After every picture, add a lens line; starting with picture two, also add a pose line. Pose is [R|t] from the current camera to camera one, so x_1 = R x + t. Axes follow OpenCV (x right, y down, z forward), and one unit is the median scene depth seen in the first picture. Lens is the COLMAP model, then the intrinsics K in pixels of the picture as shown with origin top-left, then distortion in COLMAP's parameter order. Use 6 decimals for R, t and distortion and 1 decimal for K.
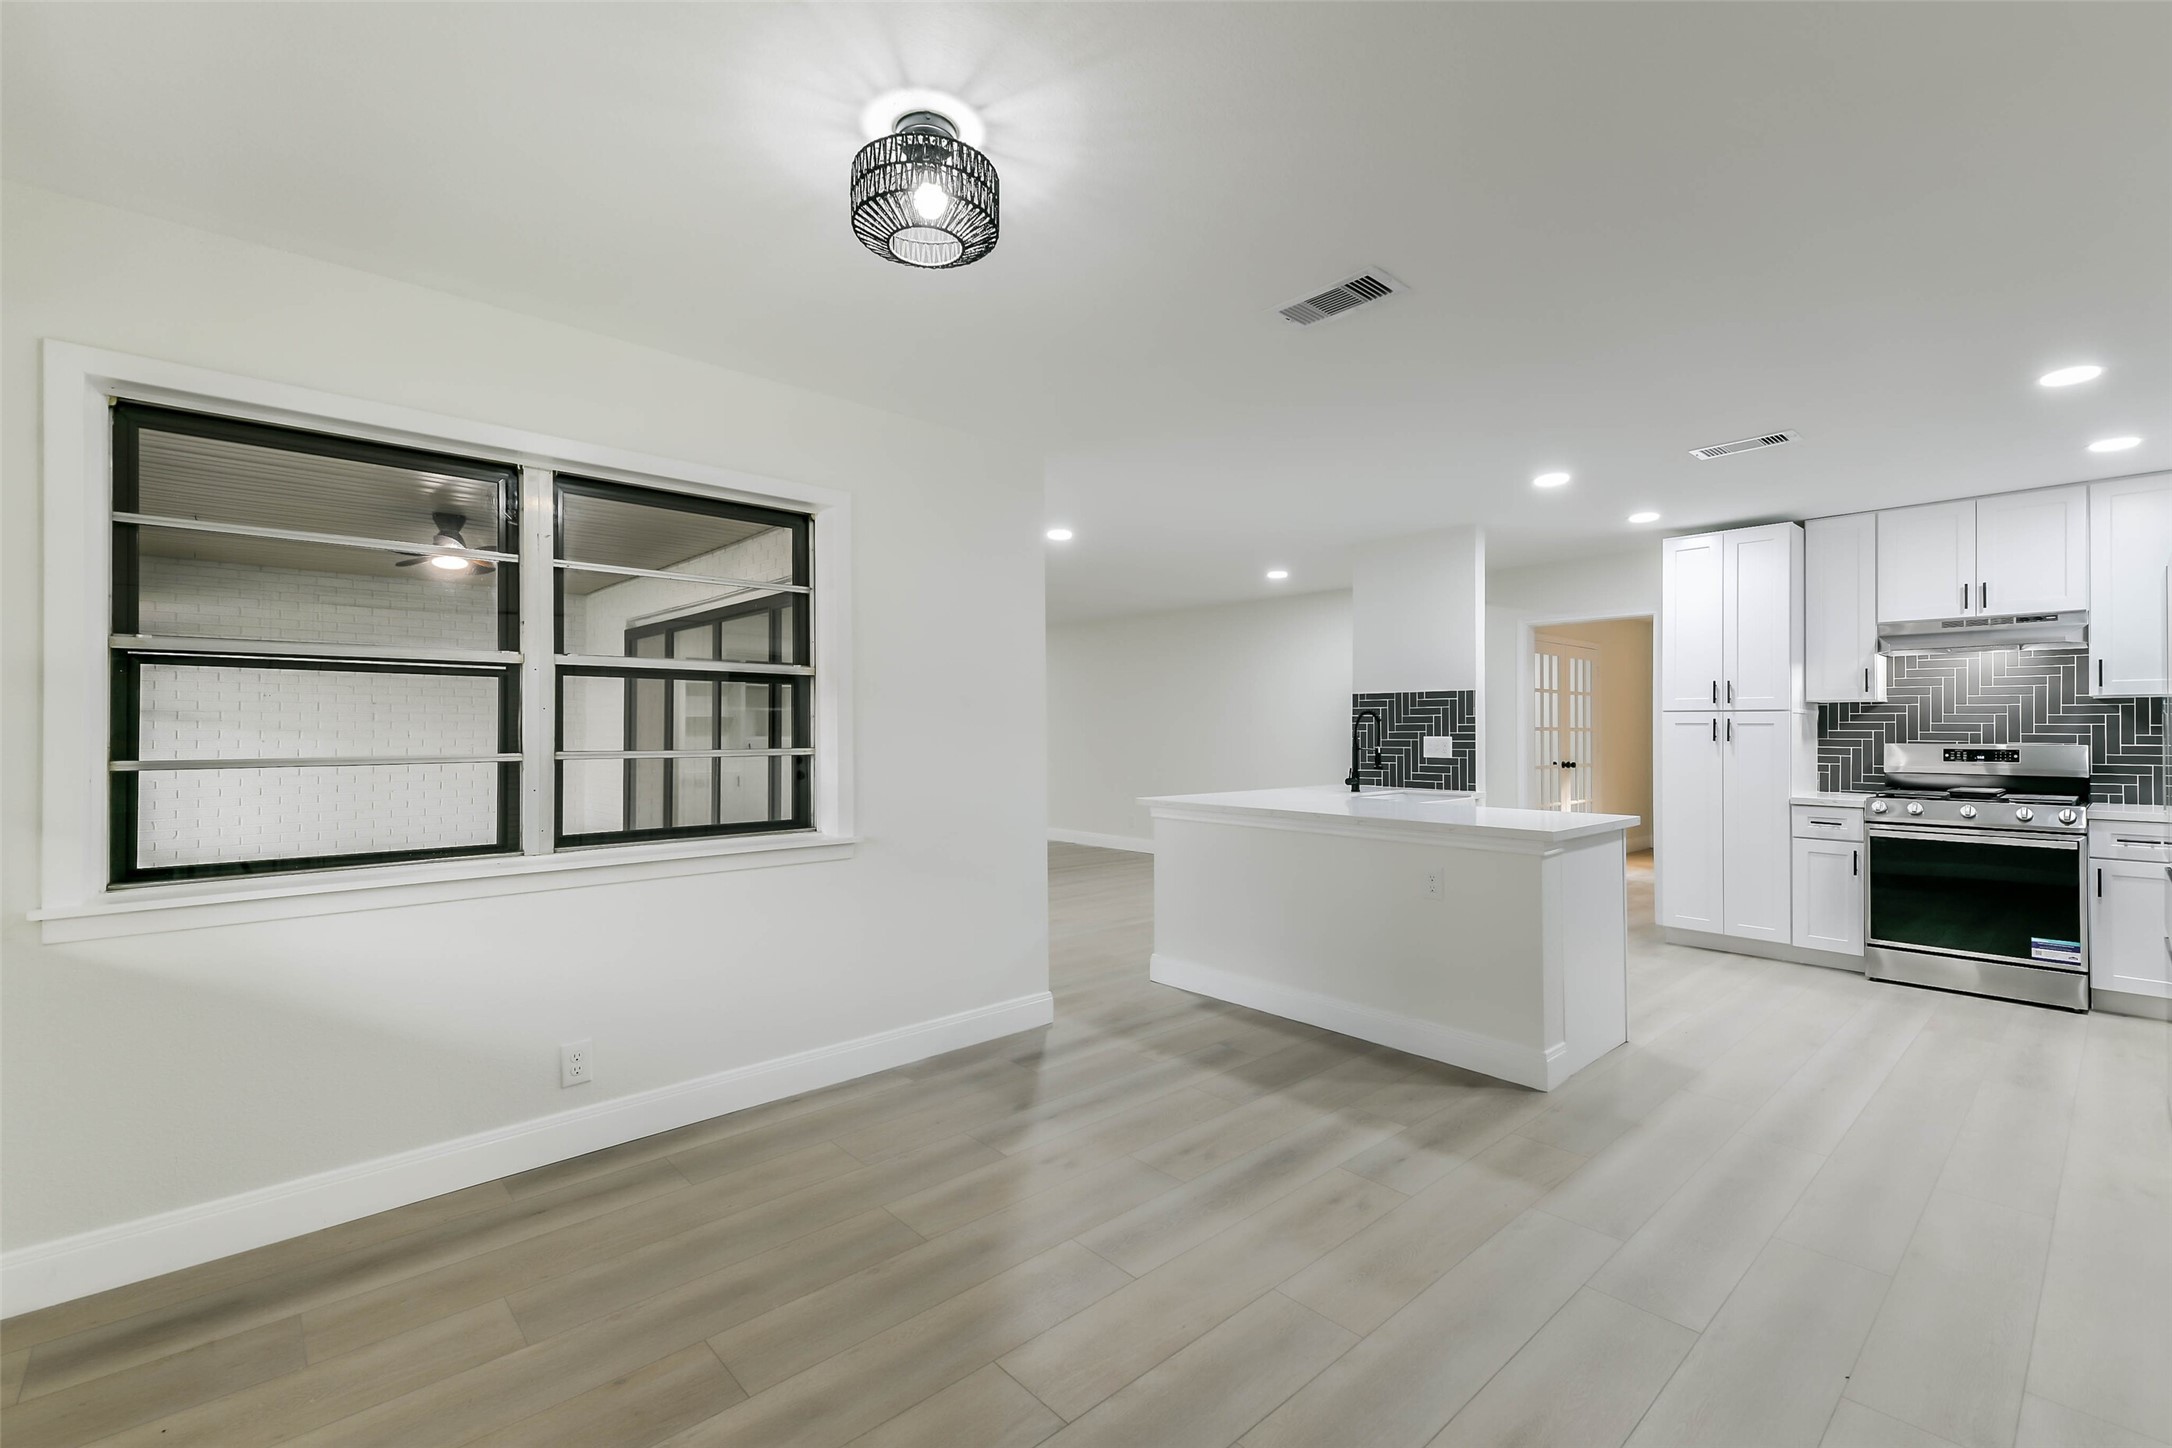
lens RADIAL K [[928.8, 0, 1077.3], [0, 928.8, 720.9], [0, 0, 1]] dist [0.024207, -0.009730]
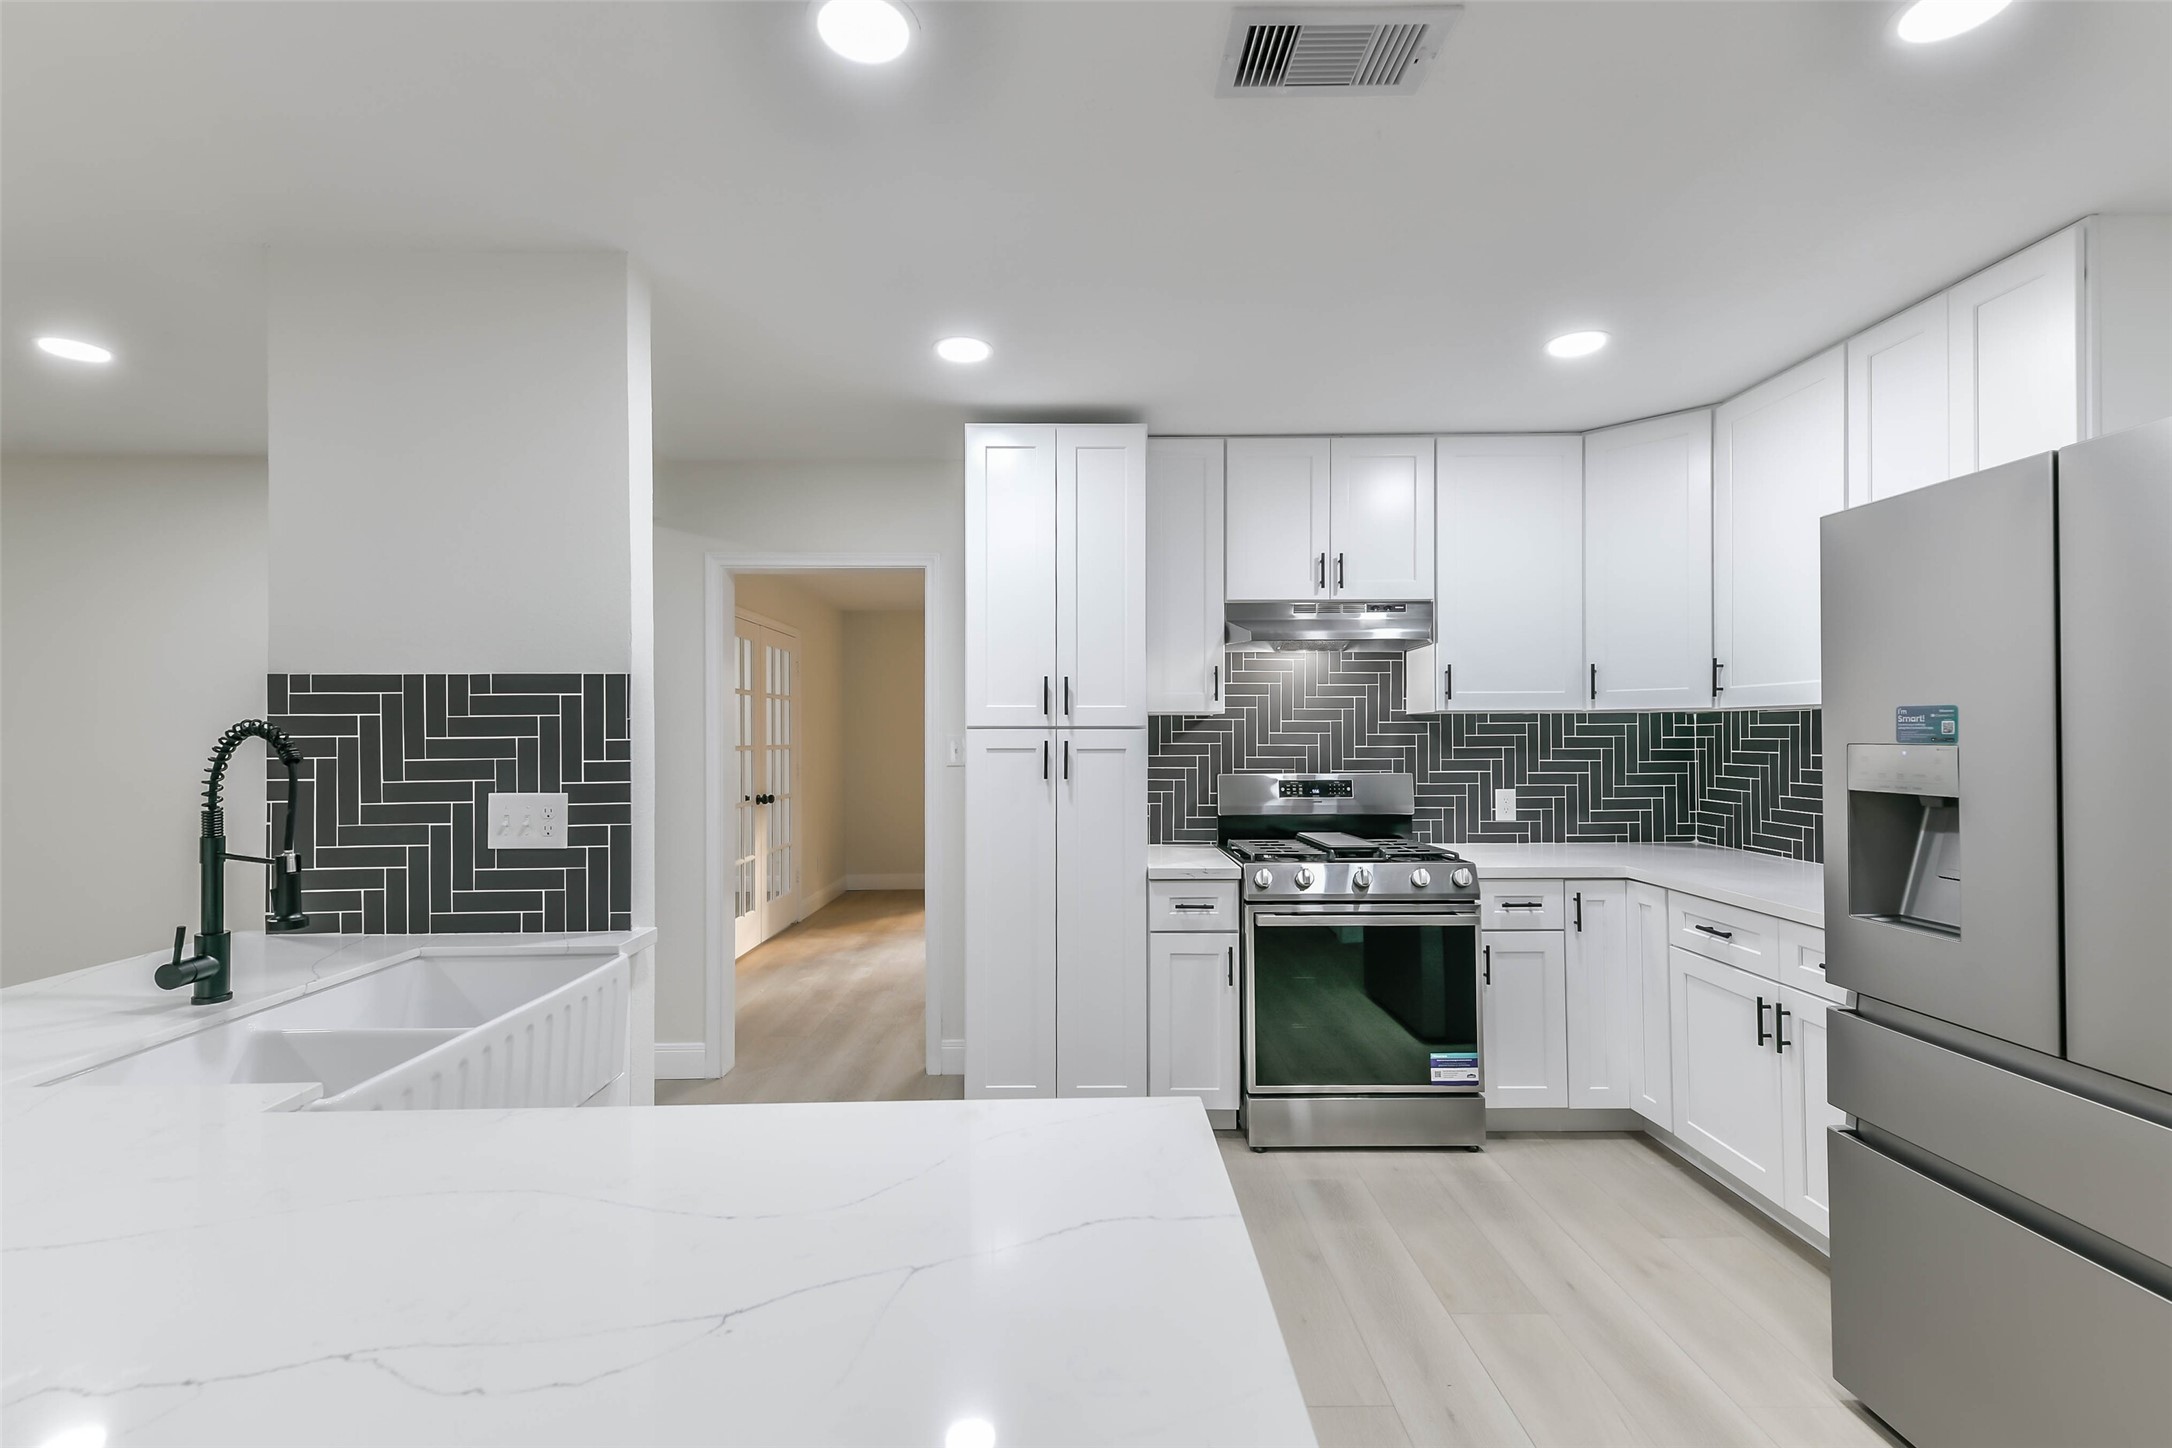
lens RADIAL K [[944.4, 0, 1087.5], [0, 944.4, 728.8], [0, 0, 1]] dist [0.025019, -0.000127]
pose [[0.655153, 0.000024, 0.755496, 0.267229], [-0.001655, 0.999998, 0.001404, -0.011466], [-0.755495, -0.002170, 0.655151, 0.631515]]
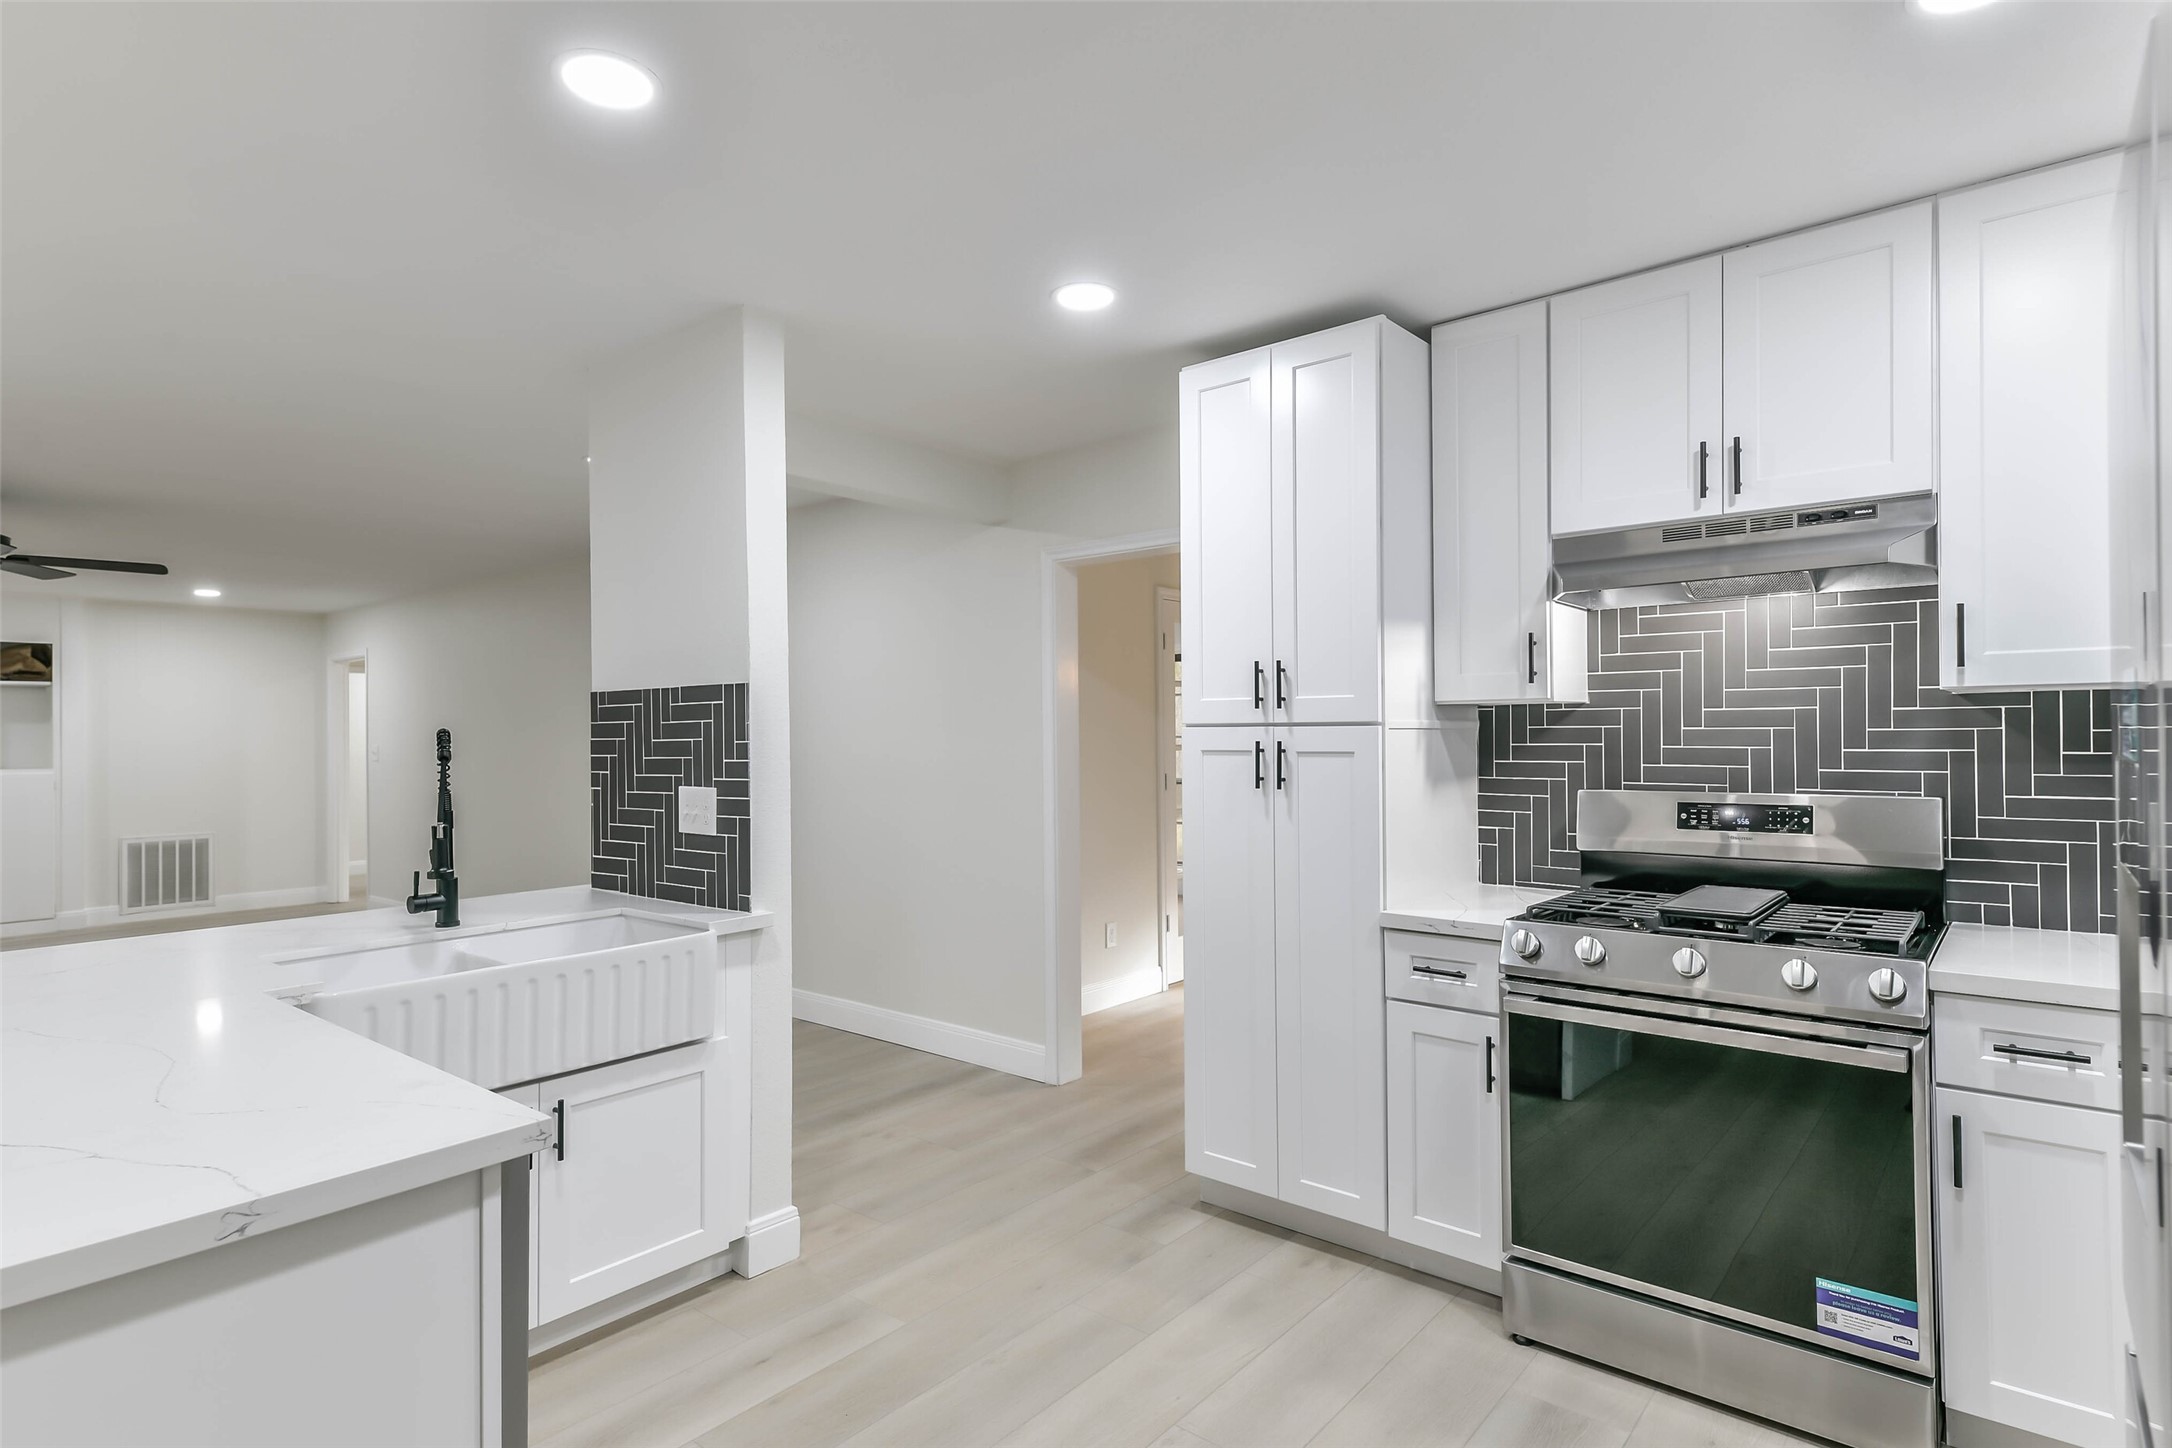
lens RADIAL K [[1125.2, 0, 1085.0], [0, 1125.2, 728.0], [0, 0, 1]] dist [0.039674, -0.020114]
pose [[0.989046, -0.010951, 0.147201, 0.542159], [0.010353, 0.999935, 0.004826, -0.013449], [-0.147245, -0.003249, 0.989095, 0.479799]]
